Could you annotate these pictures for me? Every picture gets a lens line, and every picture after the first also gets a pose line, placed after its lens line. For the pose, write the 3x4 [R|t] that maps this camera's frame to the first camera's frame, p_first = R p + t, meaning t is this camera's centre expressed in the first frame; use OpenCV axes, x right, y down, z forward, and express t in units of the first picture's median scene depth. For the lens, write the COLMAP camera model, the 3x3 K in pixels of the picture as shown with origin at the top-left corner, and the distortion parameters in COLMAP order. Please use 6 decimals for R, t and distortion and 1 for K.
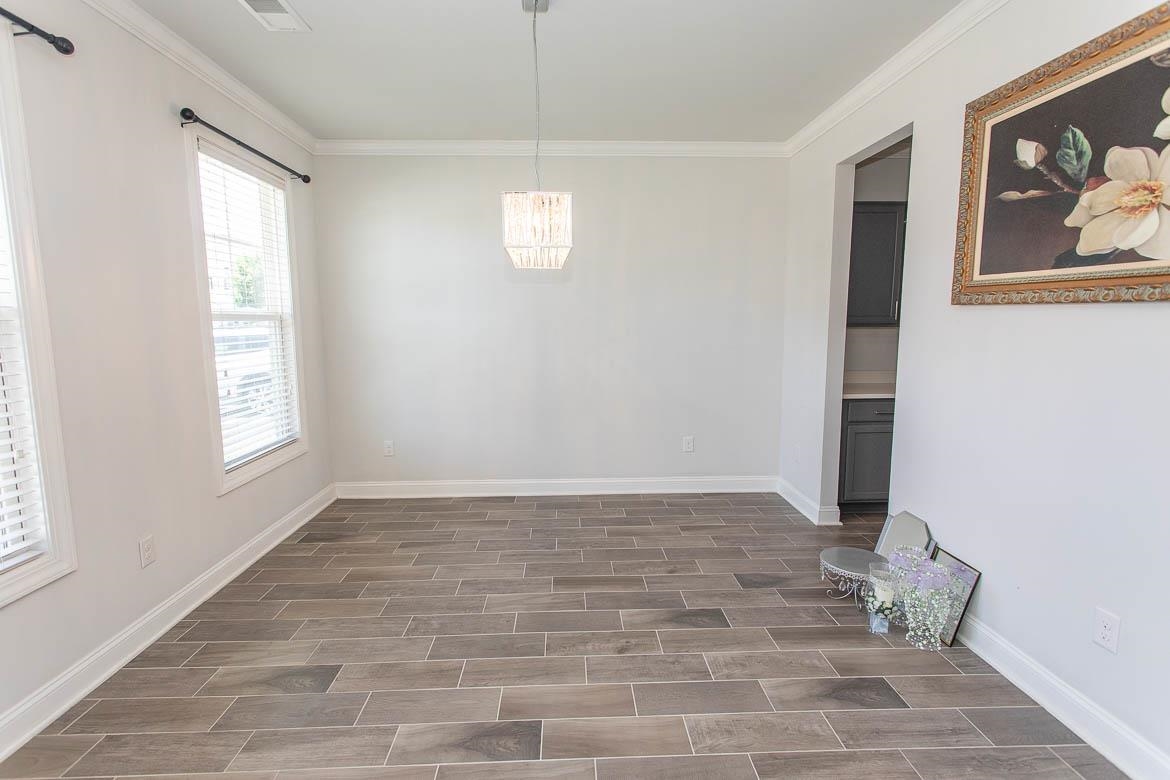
lens RADIAL K [[549.1, 0, 583.3], [0, 549.1, 386.3], [0, 0, 1]] dist [0.002217, -0.000097]
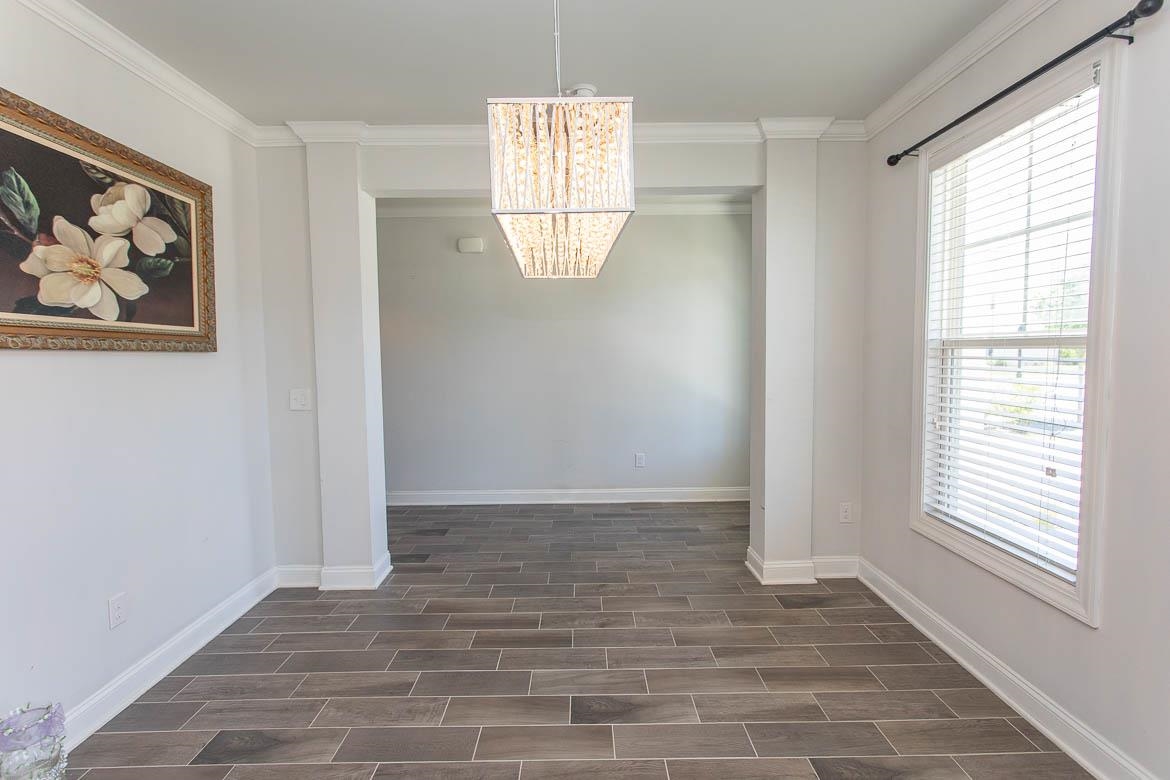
lens RADIAL K [[549.1, 0, 583.3], [0, 549.1, 386.3], [0, 0, 1]] dist [0.002217, -0.000097]
pose [[-0.999302, 0.016207, 0.033667, -0.128945], [0.022109, 0.982847, 0.183095, -0.213117], [-0.030122, 0.183712, -0.982519, 1.700421]]
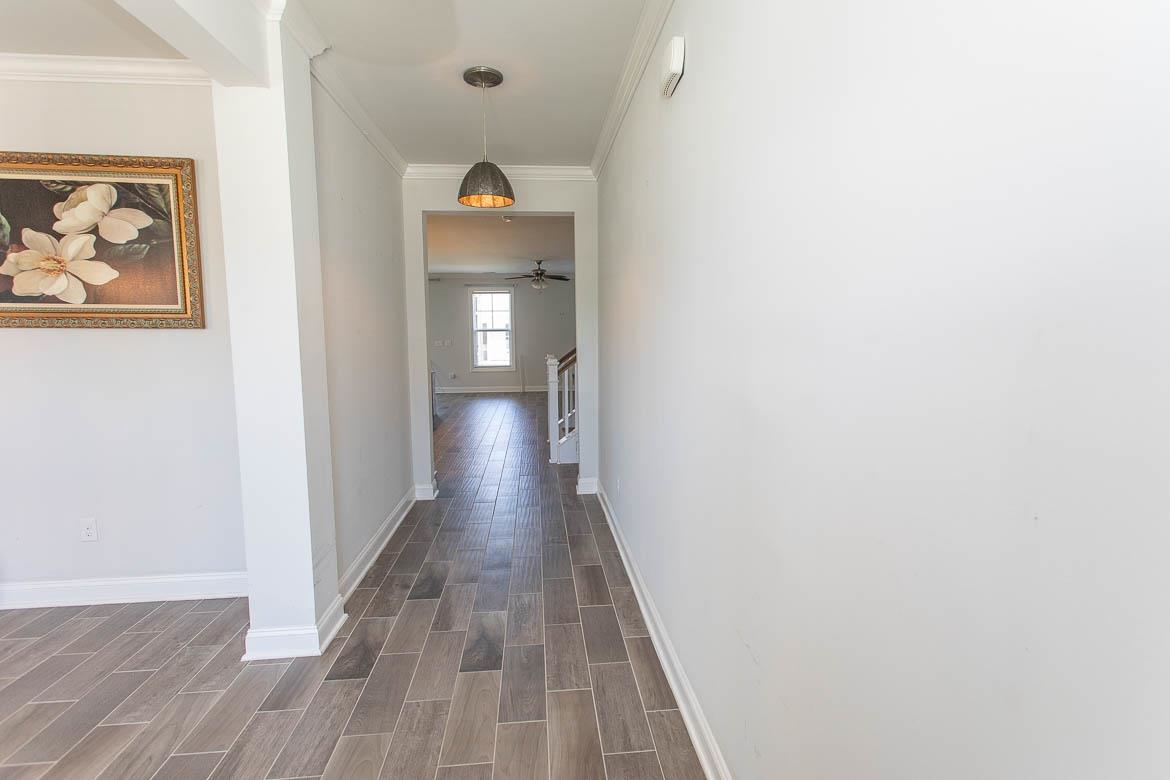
lens RADIAL K [[549.1, 0, 583.3], [0, 549.1, 386.3], [0, 0, 1]] dist [0.002217, -0.000097]
pose [[-0.058682, -0.095198, 0.993727, -0.563869], [0.125444, 0.986849, 0.101946, 0.035679], [-0.990364, 0.130640, -0.045968, -0.337147]]
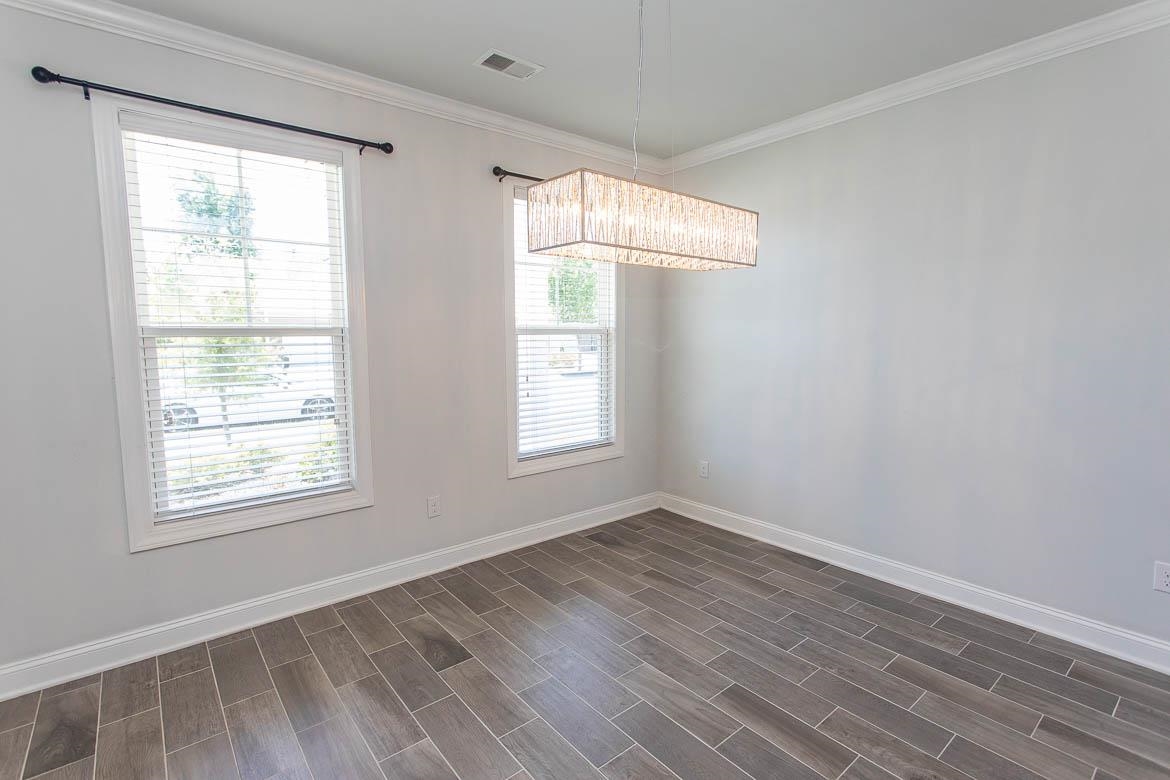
lens RADIAL K [[549.1, 0, 583.3], [0, 549.1, 386.3], [0, 0, 1]] dist [0.002217, -0.000097]
pose [[0.604168, 0.077000, -0.793128, 0.511324], [-0.092630, 0.995359, 0.026071, -0.067176], [0.791454, 0.057716, 0.608497, 0.499490]]
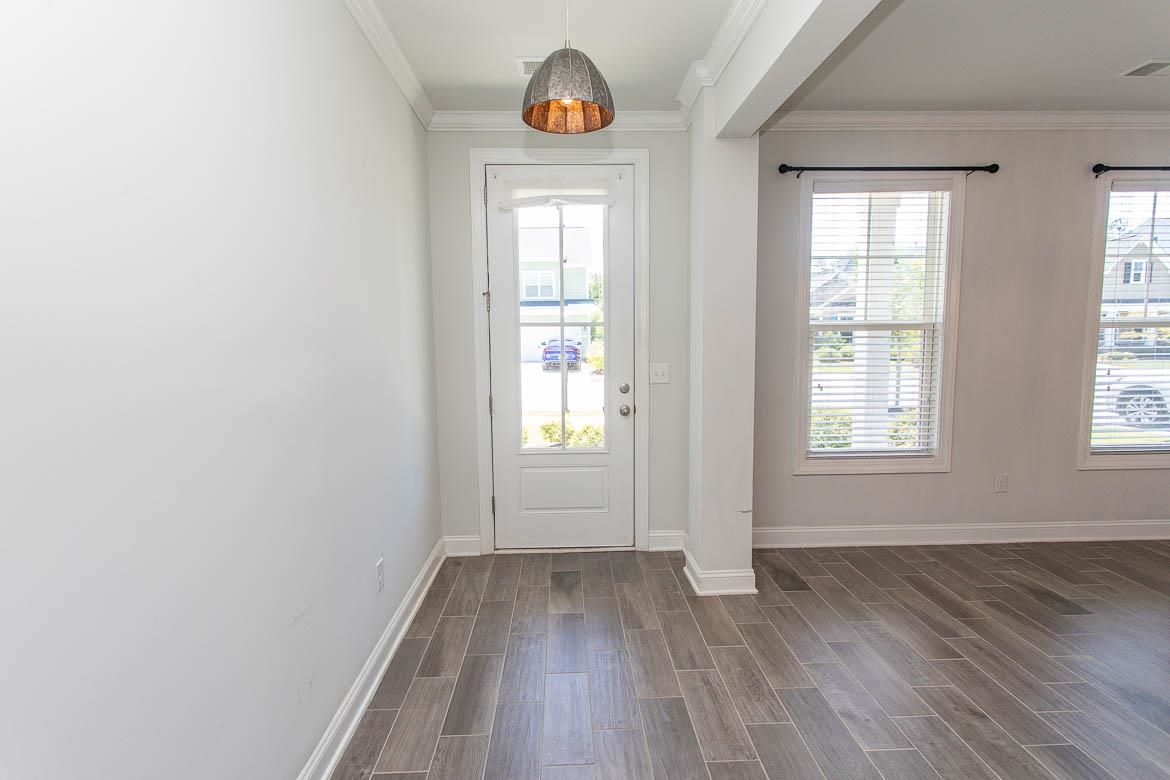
lens RADIAL K [[549.1, 0, 583.3], [0, 549.1, 386.3], [0, 0, 1]] dist [0.002217, -0.000097]
pose [[-0.005995, 0.097831, -0.995185, 0.735451], [-0.107878, 0.989332, 0.097905, 0.017264], [0.994146, 0.107945, 0.004623, -0.176450]]
